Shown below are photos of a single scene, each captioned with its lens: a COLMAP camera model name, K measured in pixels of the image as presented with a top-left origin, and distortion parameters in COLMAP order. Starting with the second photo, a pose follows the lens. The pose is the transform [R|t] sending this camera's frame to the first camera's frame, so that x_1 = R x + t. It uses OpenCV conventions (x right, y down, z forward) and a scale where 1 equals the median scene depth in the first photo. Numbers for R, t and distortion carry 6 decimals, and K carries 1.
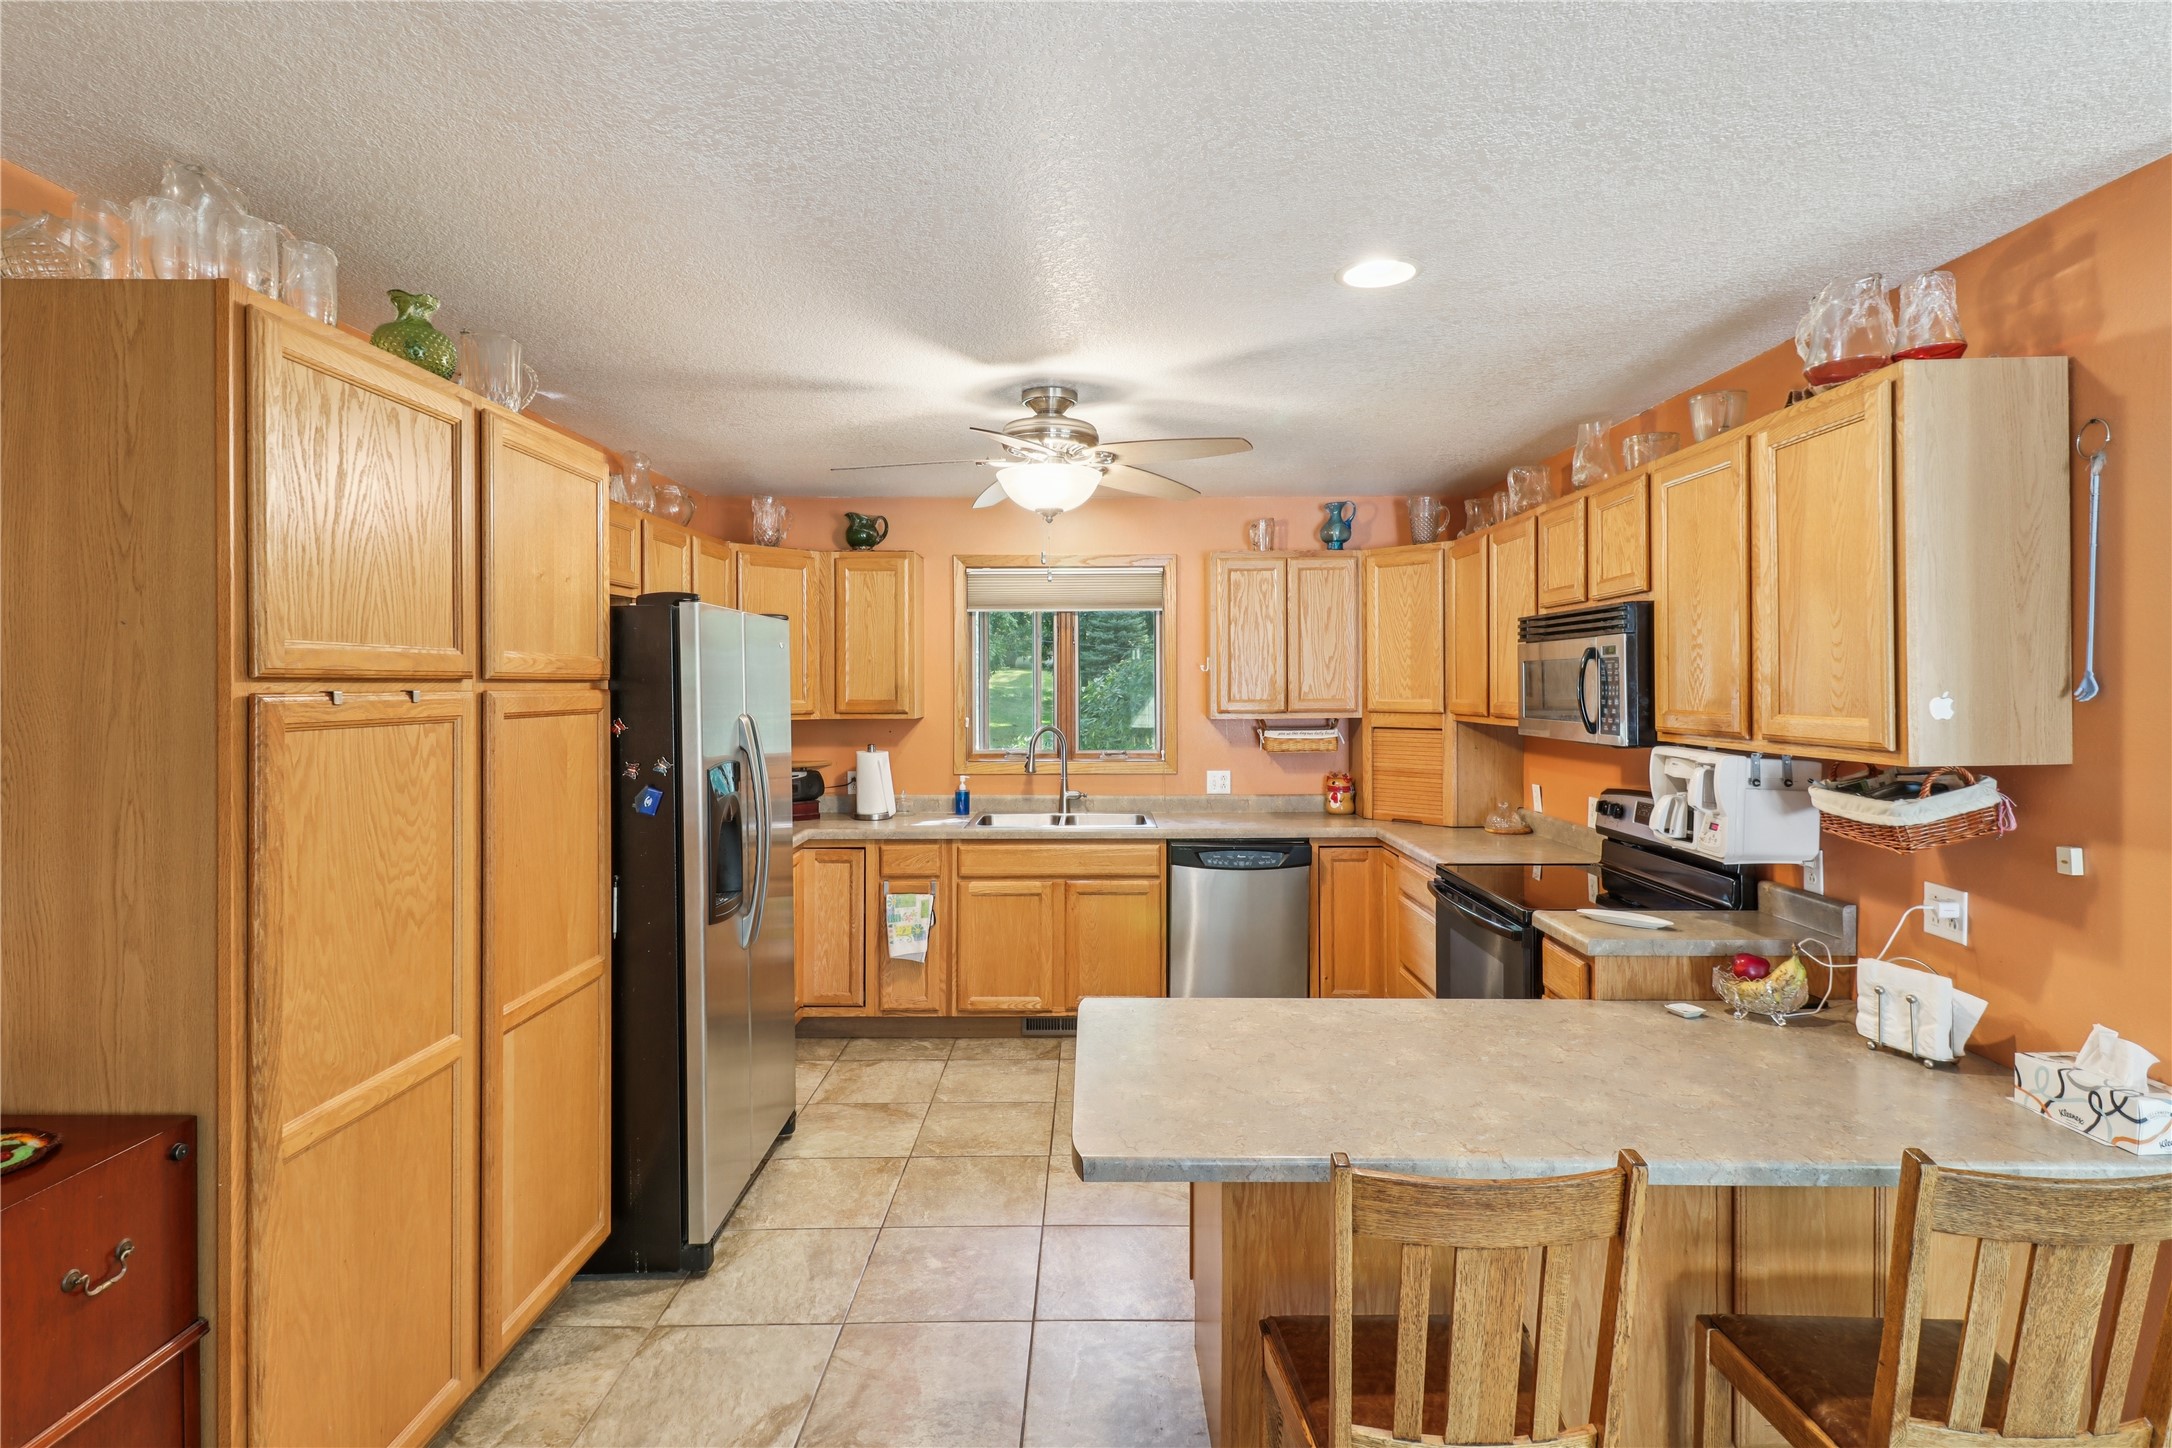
lens RADIAL K [[1101.7, 0, 1085.6], [0, 1101.7, 705.6], [0, 0, 1]] dist [0.021340, 0.000050]
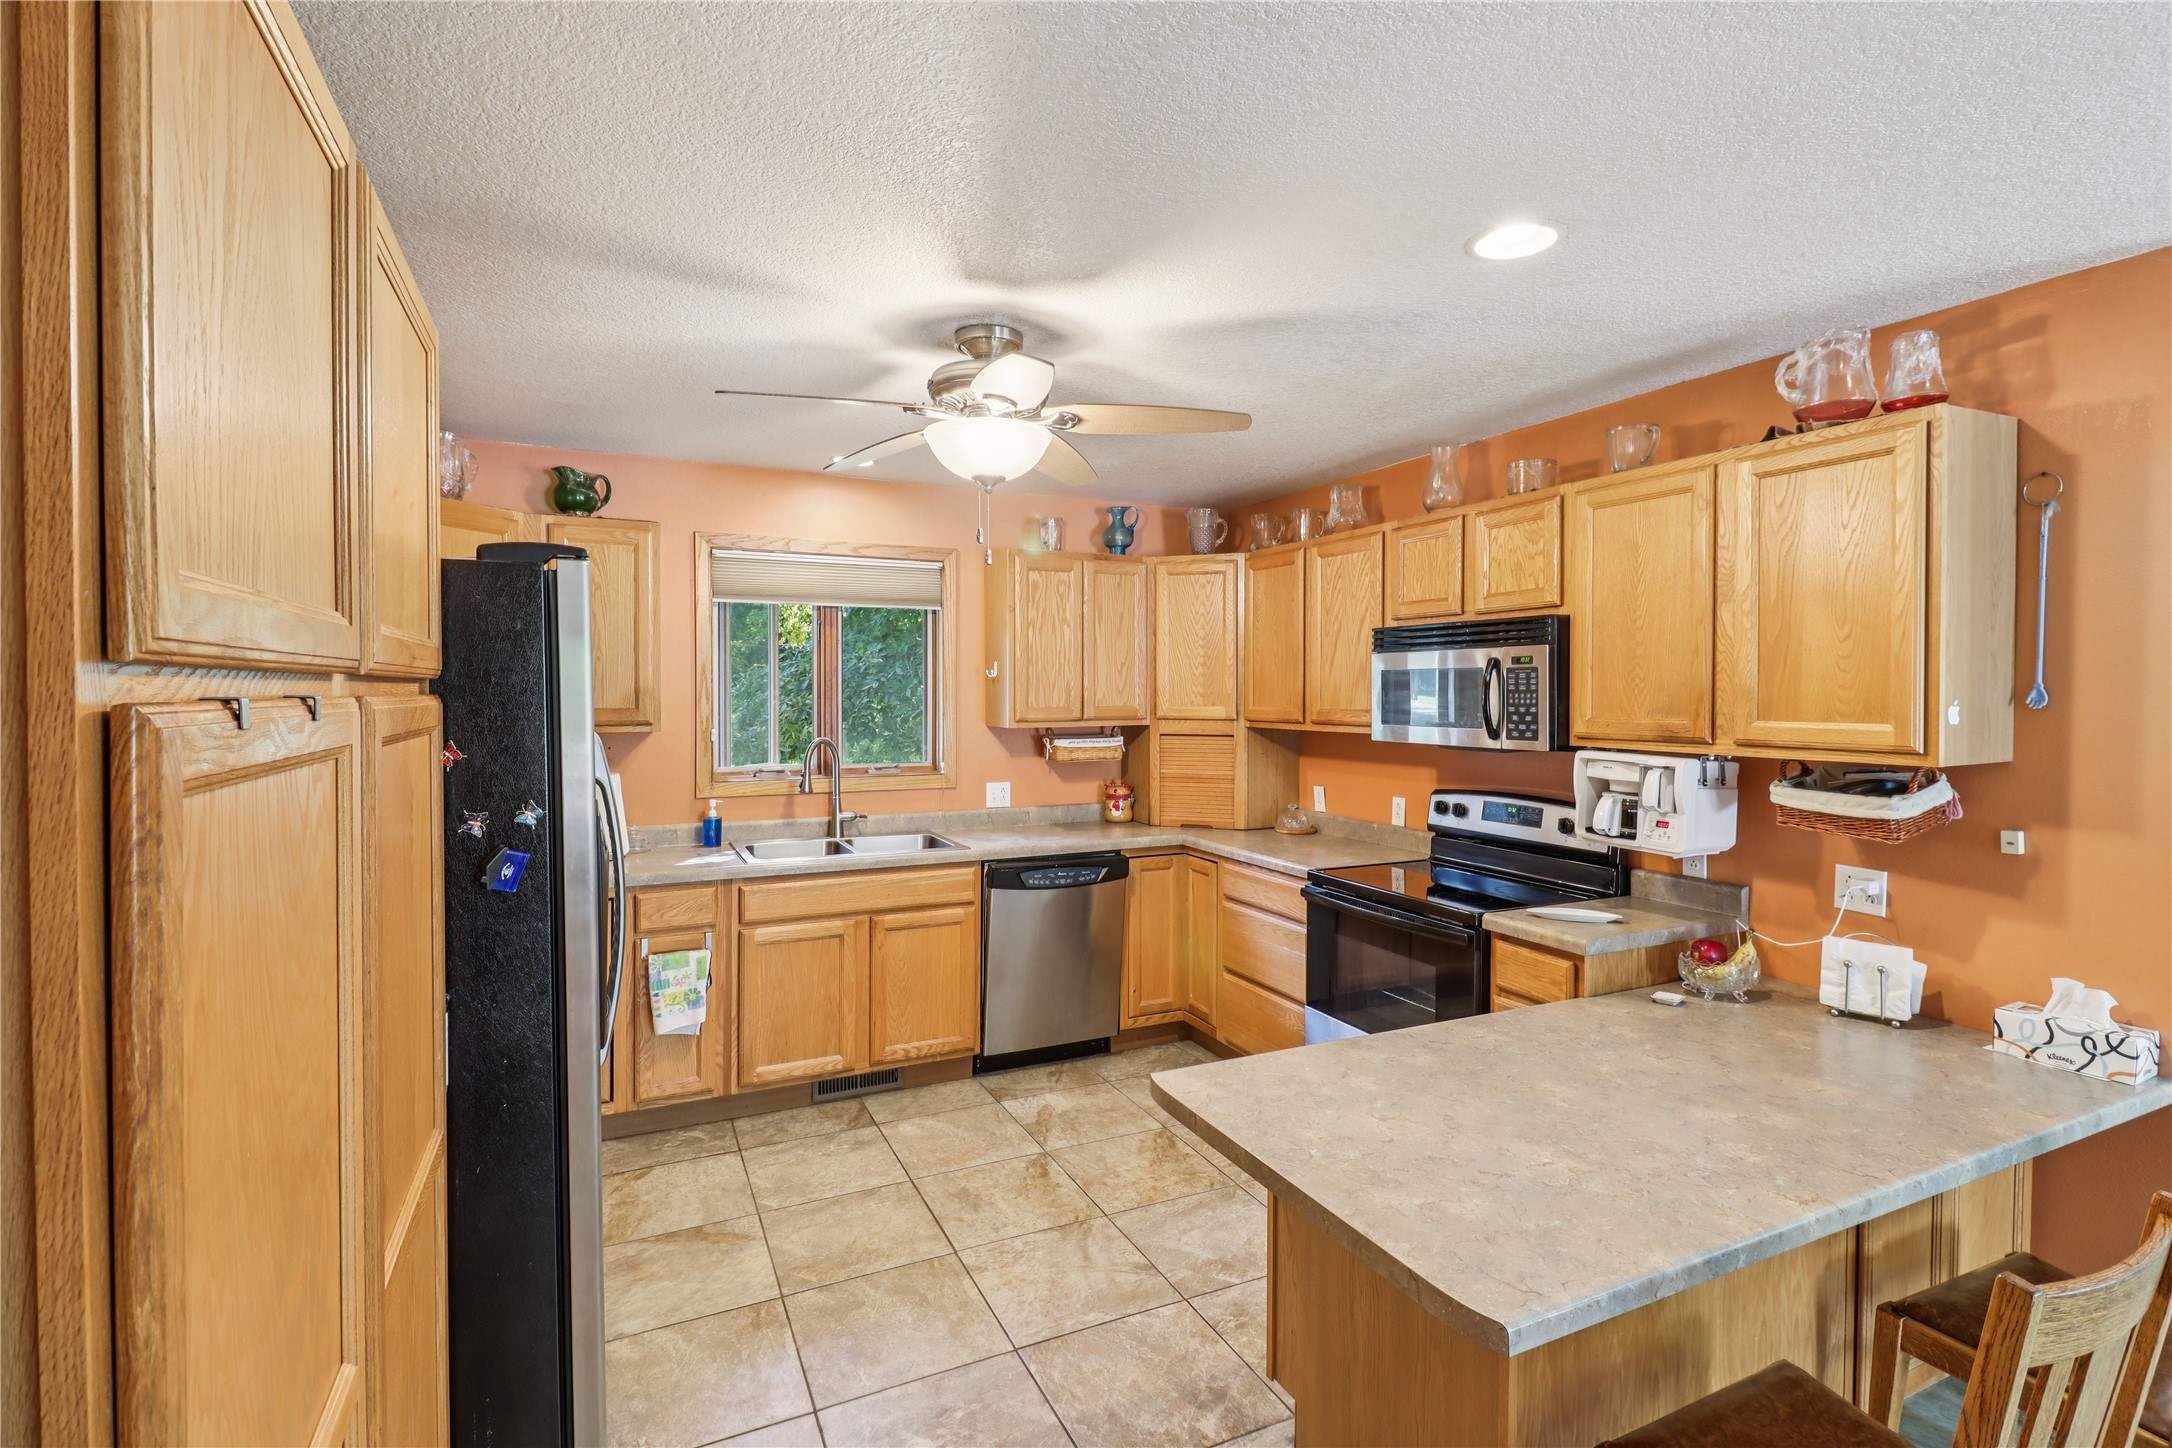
lens RADIAL K [[1033.0, 0, 1092.7], [0, 1033.0, 722.6], [0, 0, 1]] dist [0.015606, -0.001969]
pose [[0.896756, -0.008911, 0.442435, -0.337844], [0.003996, 0.999920, 0.012040, -0.004271], [-0.442506, -0.009029, 0.896720, 0.300126]]
